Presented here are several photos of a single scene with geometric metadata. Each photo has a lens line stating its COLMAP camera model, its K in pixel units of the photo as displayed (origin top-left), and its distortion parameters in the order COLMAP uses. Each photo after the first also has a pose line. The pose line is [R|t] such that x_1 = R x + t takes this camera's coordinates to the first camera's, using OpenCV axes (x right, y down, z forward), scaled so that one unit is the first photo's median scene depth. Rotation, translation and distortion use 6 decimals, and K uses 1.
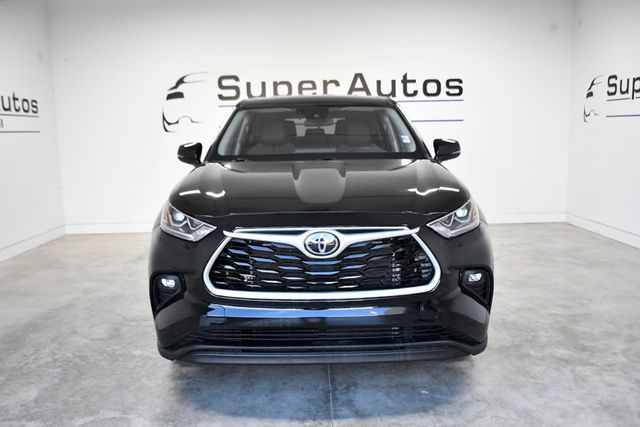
lens RADIAL K [[565.3, 0, 320.0], [0, 565.3, 213.5], [0, 0, 1]] dist [-0.120157, 0.126880]
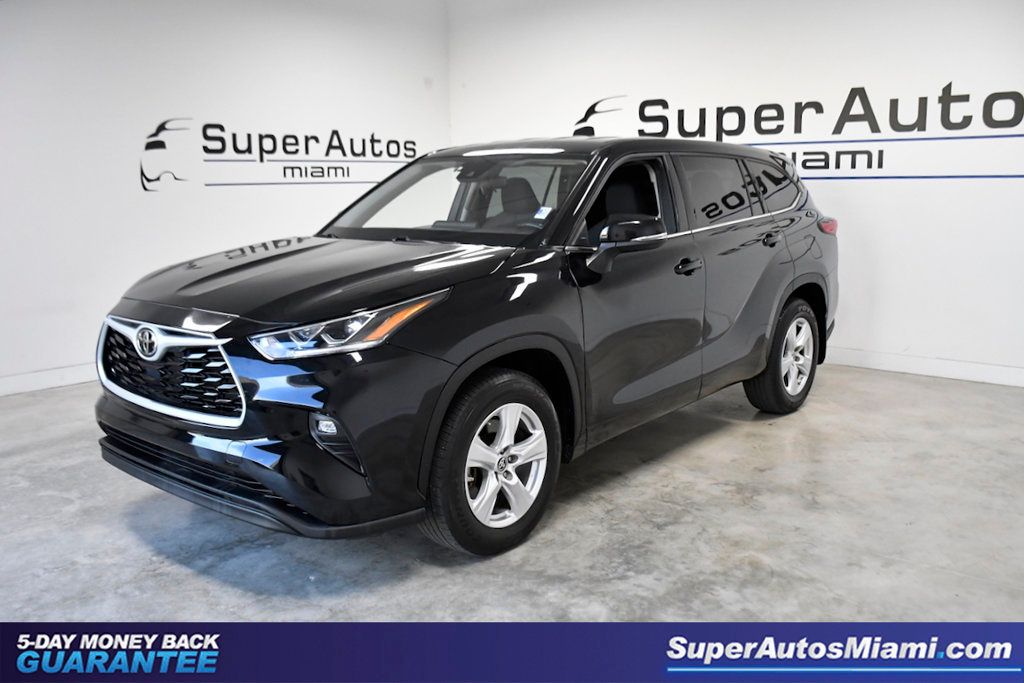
lens RADIAL K [[904.5, 0, 512.0], [0, 904.5, 341.5], [0, 0, 1]] dist [-0.120157, 0.126880]
pose [[0.757227, 0.127711, -0.640545, 0.404483], [-0.104734, 0.991749, 0.073922, -0.031424], [0.644701, 0.011111, 0.764354, 0.117166]]
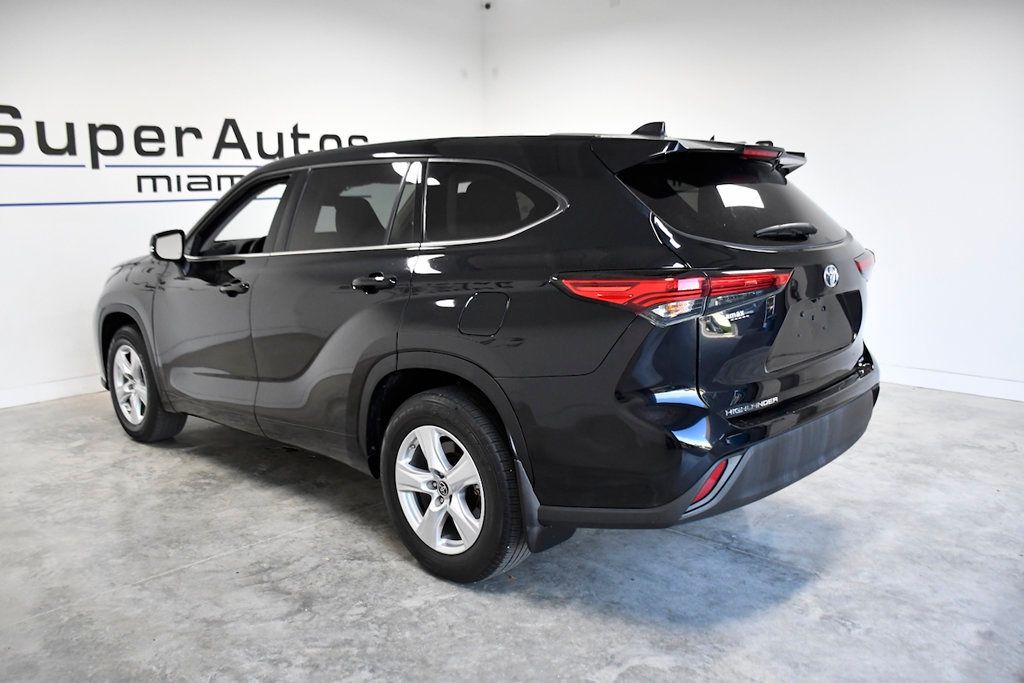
lens RADIAL K [[843.6, 0, 512.0], [0, 843.6, 341.5], [0, 0, 1]] dist [-0.120621, 0.109511]
pose [[0.706158, -0.107322, 0.699873, -0.376745], [0.103055, 0.993499, 0.048368, -0.019525], [-0.700514, 0.037970, 0.712627, 0.147005]]
